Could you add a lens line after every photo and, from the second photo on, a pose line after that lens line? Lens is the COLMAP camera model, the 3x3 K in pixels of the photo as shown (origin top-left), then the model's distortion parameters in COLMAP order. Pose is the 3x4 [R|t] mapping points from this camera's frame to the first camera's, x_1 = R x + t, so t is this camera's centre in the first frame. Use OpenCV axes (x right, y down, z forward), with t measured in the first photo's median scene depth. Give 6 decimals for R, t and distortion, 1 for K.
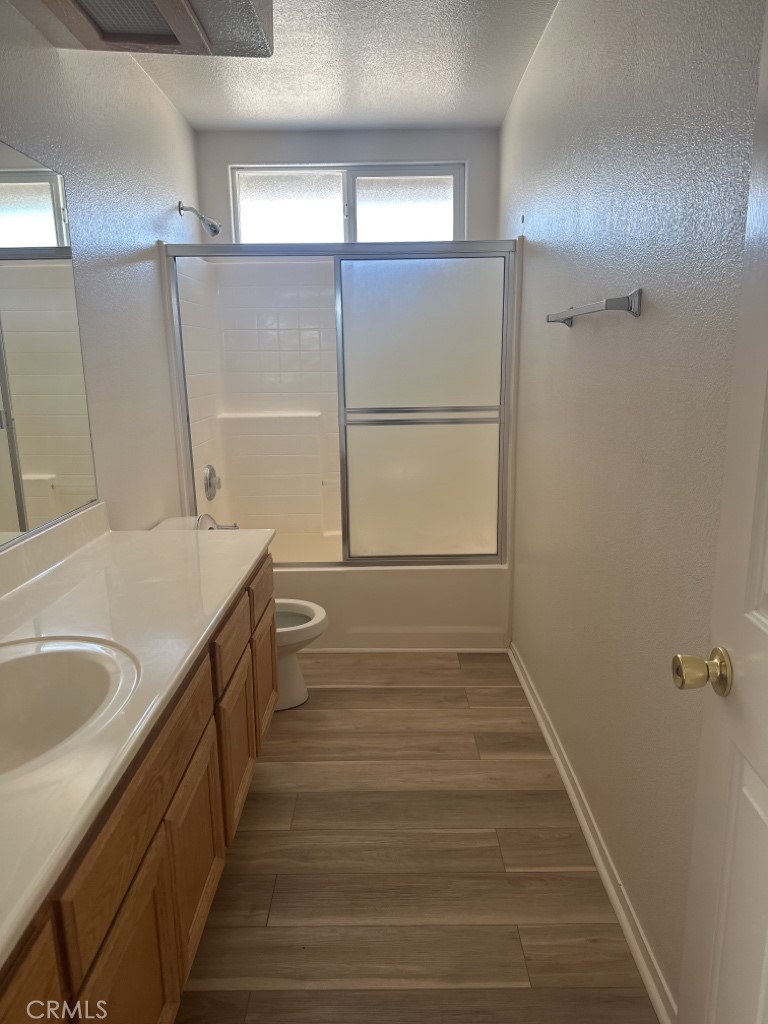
lens RADIAL K [[725.3, 0, 382.4], [0, 725.3, 510.7], [0, 0, 1]] dist [0.070506, -0.062957]
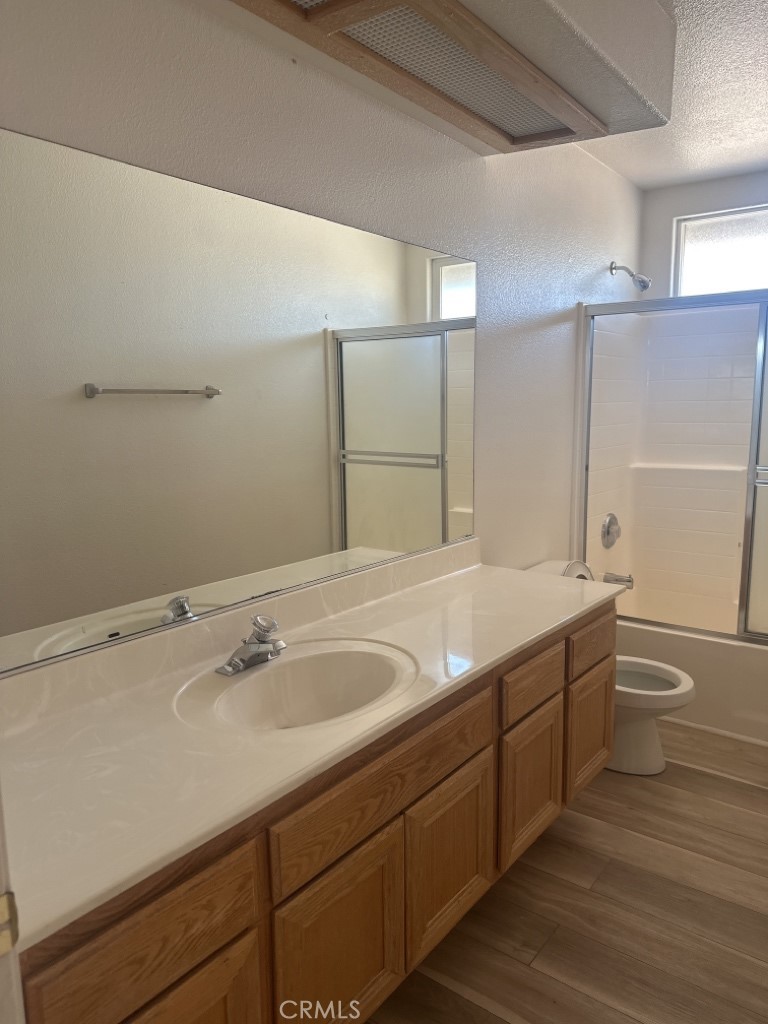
lens RADIAL K [[723.1, 0, 386.4], [0, 723.1, 514.3], [0, 0, 1]] dist [0.064447, -0.064135]
pose [[0.800741, 0.096764, -0.591143, 0.158450], [-0.126733, 0.991893, -0.009305, -0.018558], [0.585451, 0.082368, 0.806513, 0.002497]]
